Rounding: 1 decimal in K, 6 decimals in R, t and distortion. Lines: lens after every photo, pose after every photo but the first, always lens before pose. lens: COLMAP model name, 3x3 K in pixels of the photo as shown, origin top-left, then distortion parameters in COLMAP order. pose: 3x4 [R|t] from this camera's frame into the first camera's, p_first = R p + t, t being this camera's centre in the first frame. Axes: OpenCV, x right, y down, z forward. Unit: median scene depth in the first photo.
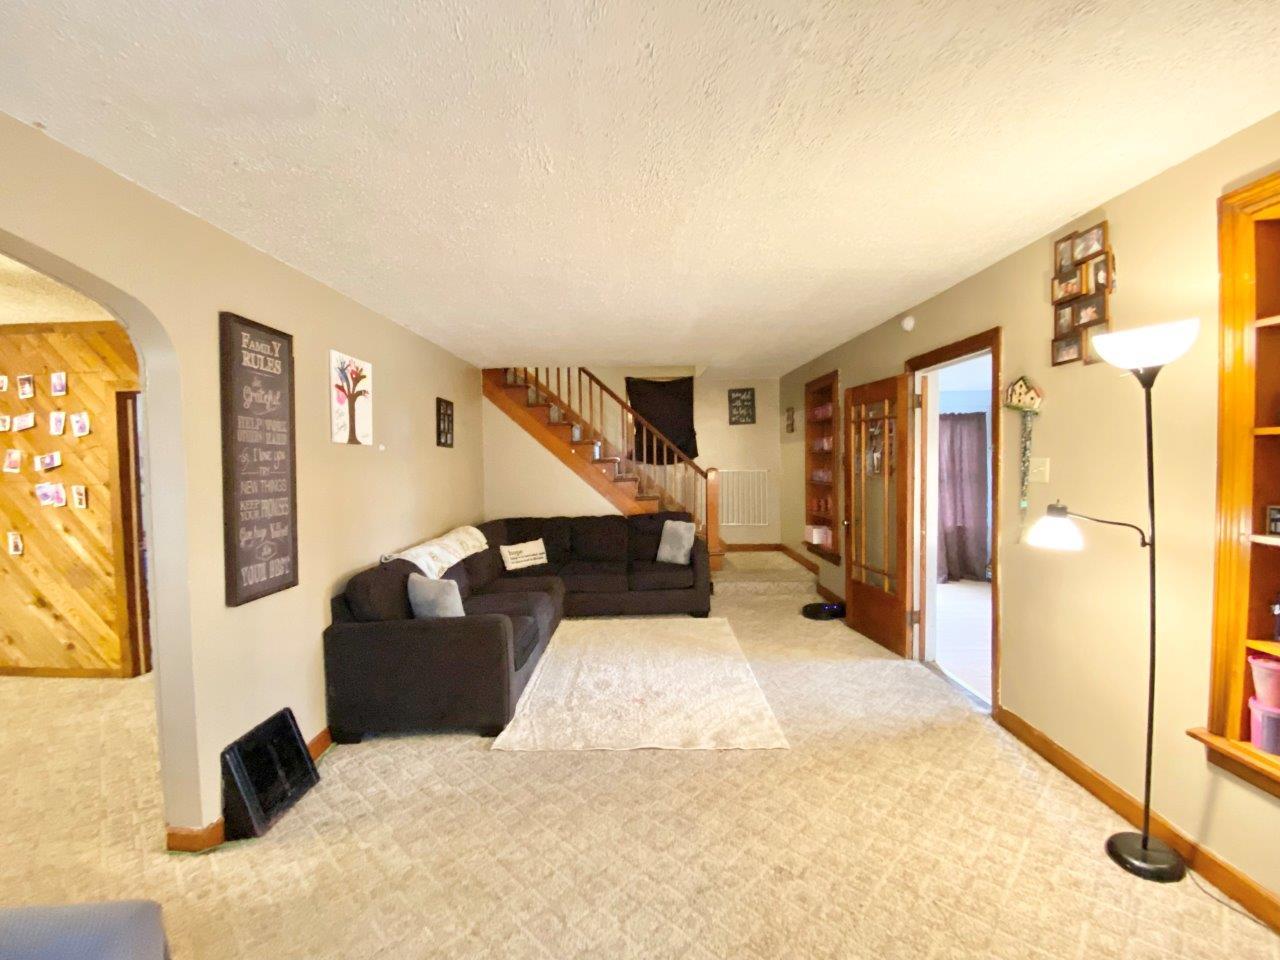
lens RADIAL K [[515.0, 0, 638.7], [0, 515.0, 473.8], [0, 0, 1]] dist [0.024917, -0.022121]
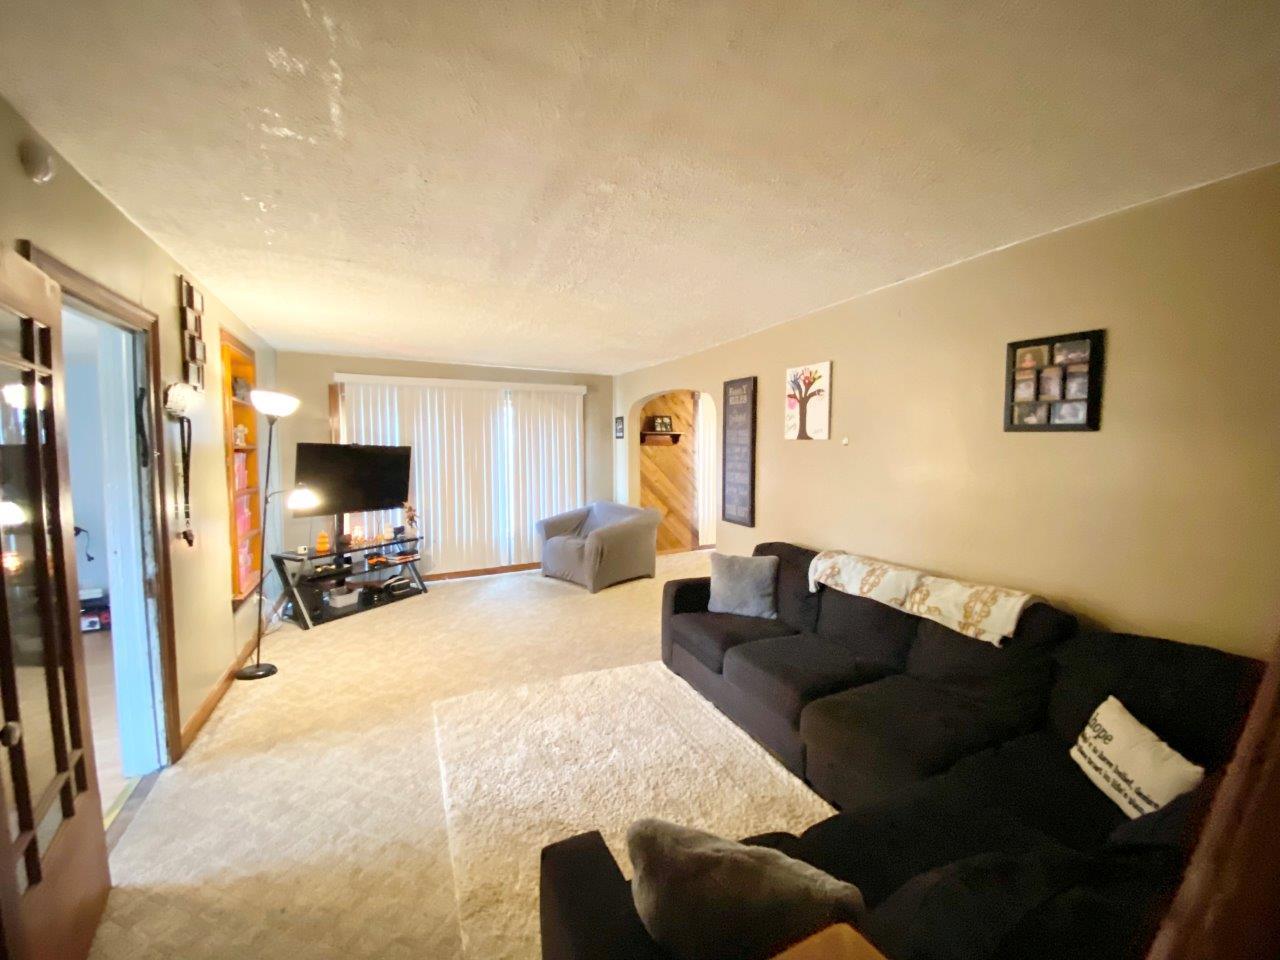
lens RADIAL K [[515.0, 0, 638.7], [0, 515.0, 473.8], [0, 0, 1]] dist [0.024917, -0.022121]
pose [[-0.902441, 0.037303, -0.429195, 0.361907], [0.000810, 0.996390, 0.084896, -0.096107], [0.430812, 0.076265, -0.899213, 2.282289]]
